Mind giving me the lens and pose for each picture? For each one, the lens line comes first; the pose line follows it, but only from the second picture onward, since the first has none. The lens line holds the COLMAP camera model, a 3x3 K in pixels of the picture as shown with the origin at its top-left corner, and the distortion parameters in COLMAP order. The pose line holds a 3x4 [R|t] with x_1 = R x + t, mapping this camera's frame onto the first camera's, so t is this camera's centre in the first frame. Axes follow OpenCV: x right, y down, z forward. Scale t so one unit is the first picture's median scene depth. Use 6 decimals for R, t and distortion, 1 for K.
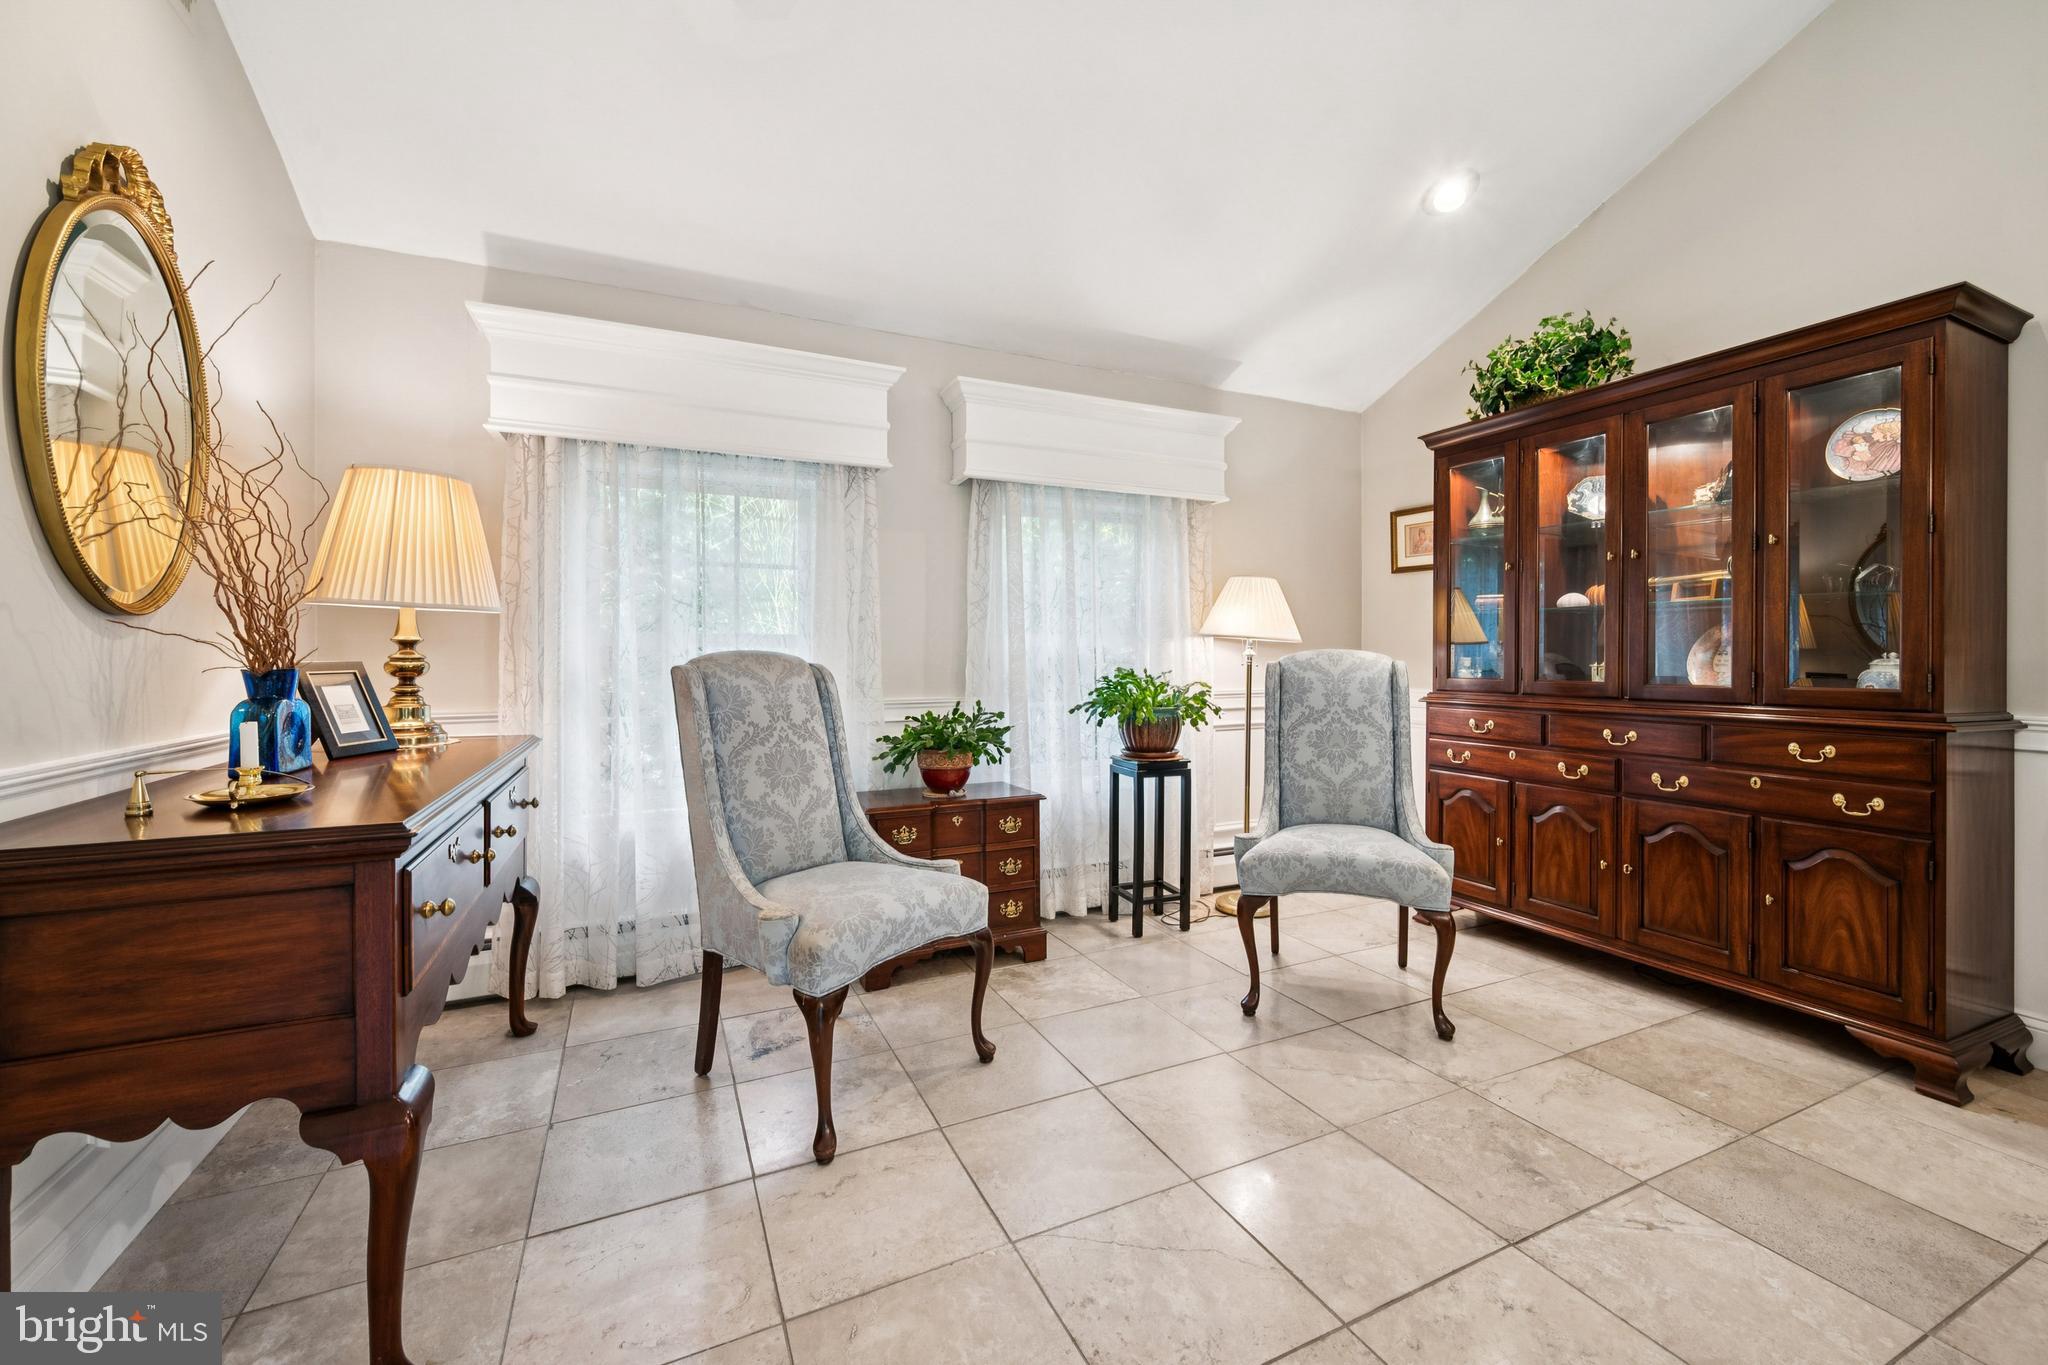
lens RADIAL K [[819.2, 0, 1029.2], [0, 819.2, 650.1], [0, 0, 1]] dist [-0.003485, -0.000418]
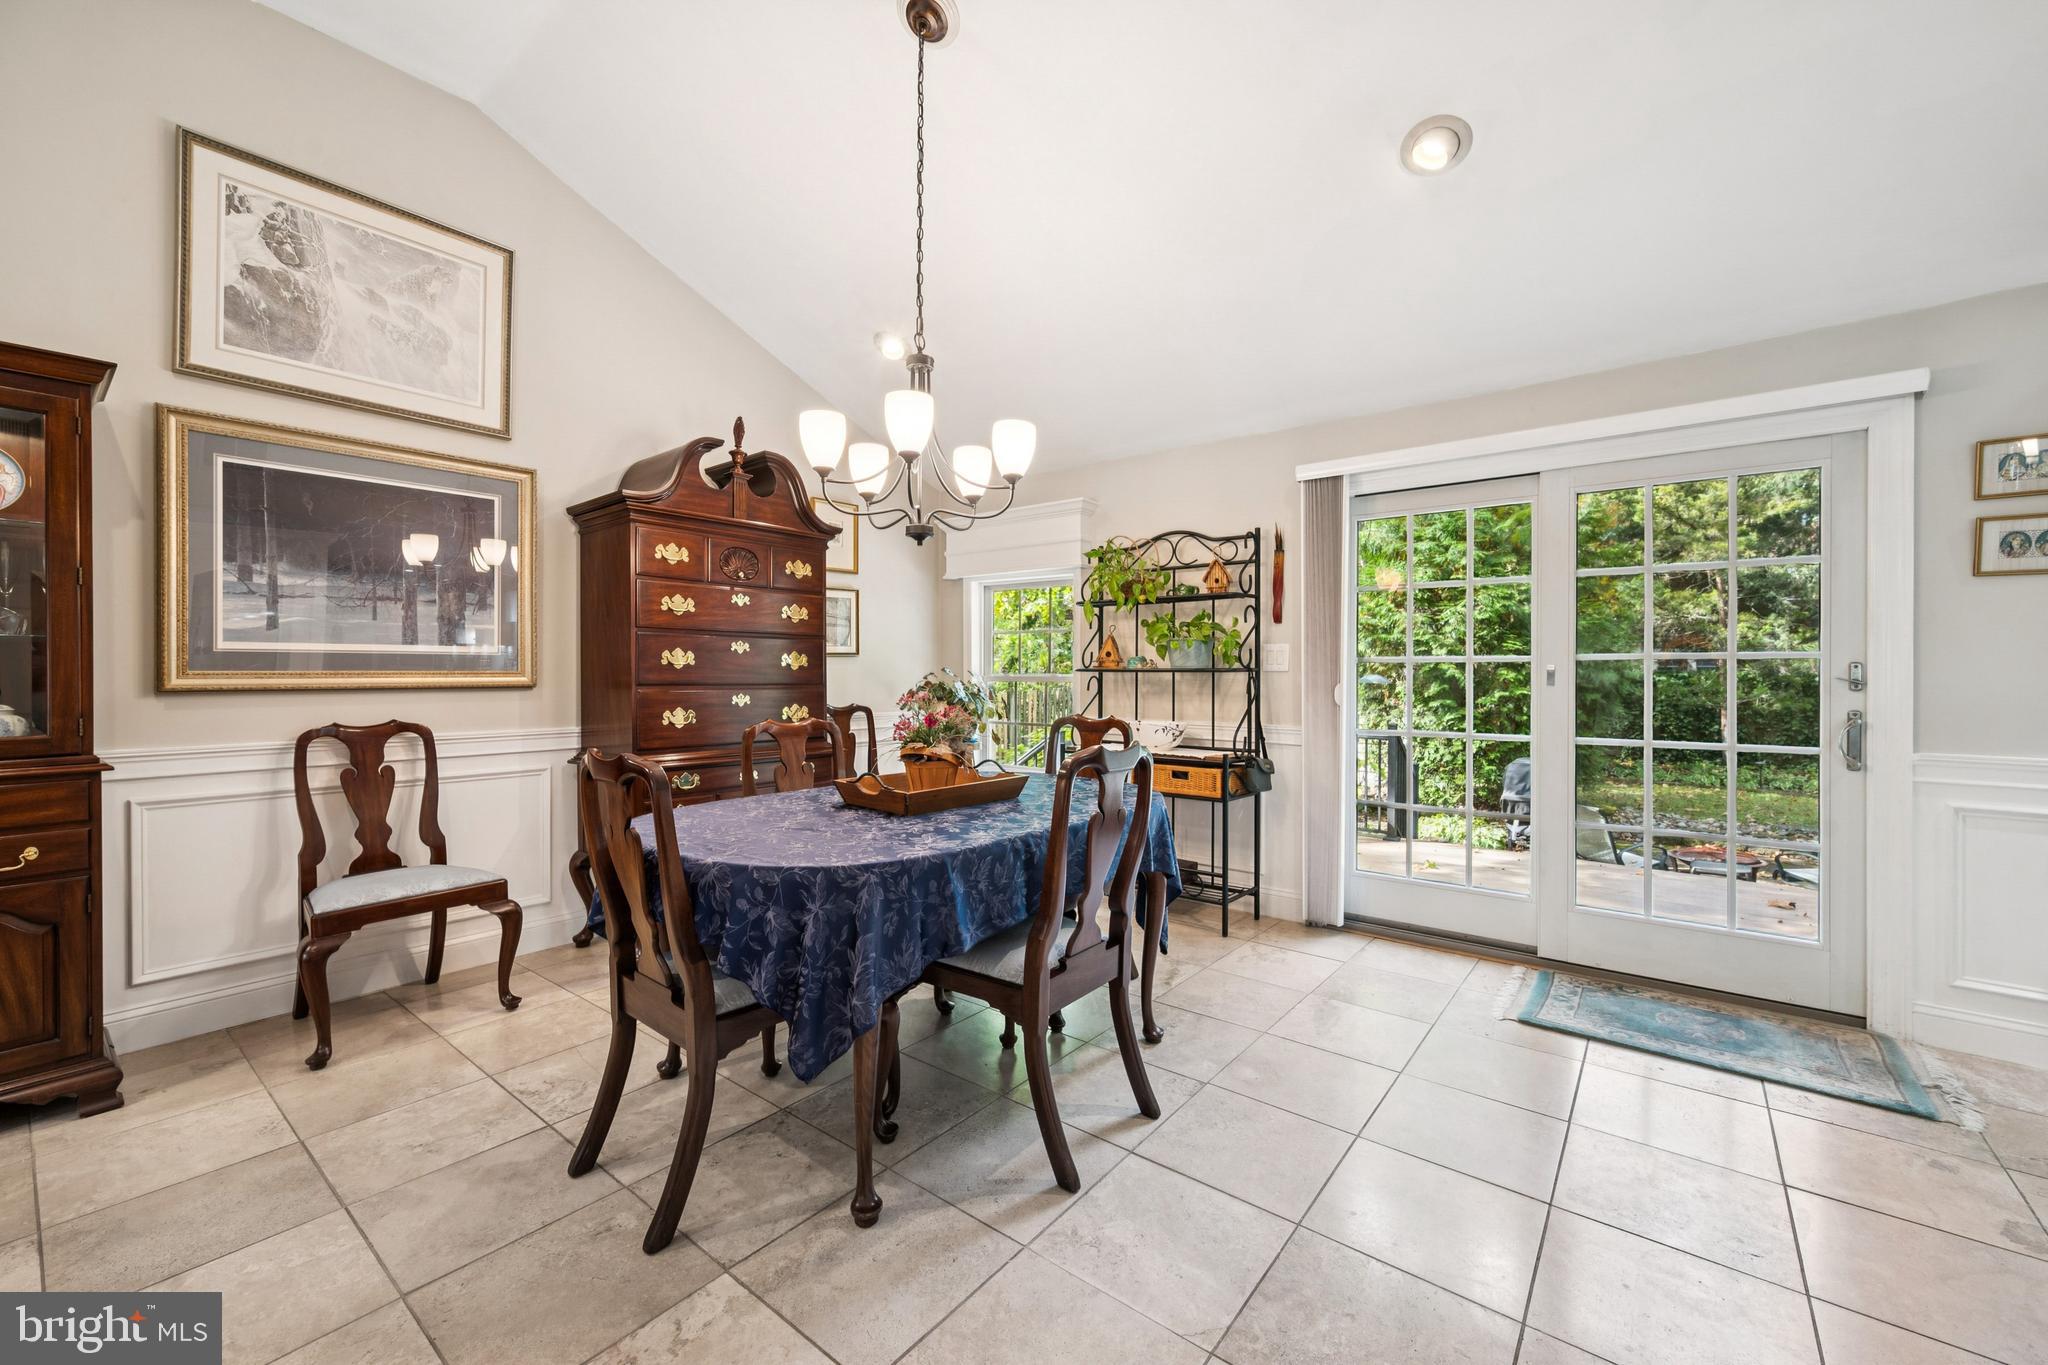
lens RADIAL K [[819.2, 0, 1038.7], [0, 819.2, 676.8], [0, 0, 1]] dist [-0.003485, -0.000418]
pose [[-0.454683, 0.002252, 0.890650, -0.300644], [0.003283, 0.999994, -0.000852, -0.014337], [-0.890647, 0.002537, -0.454688, 0.286656]]
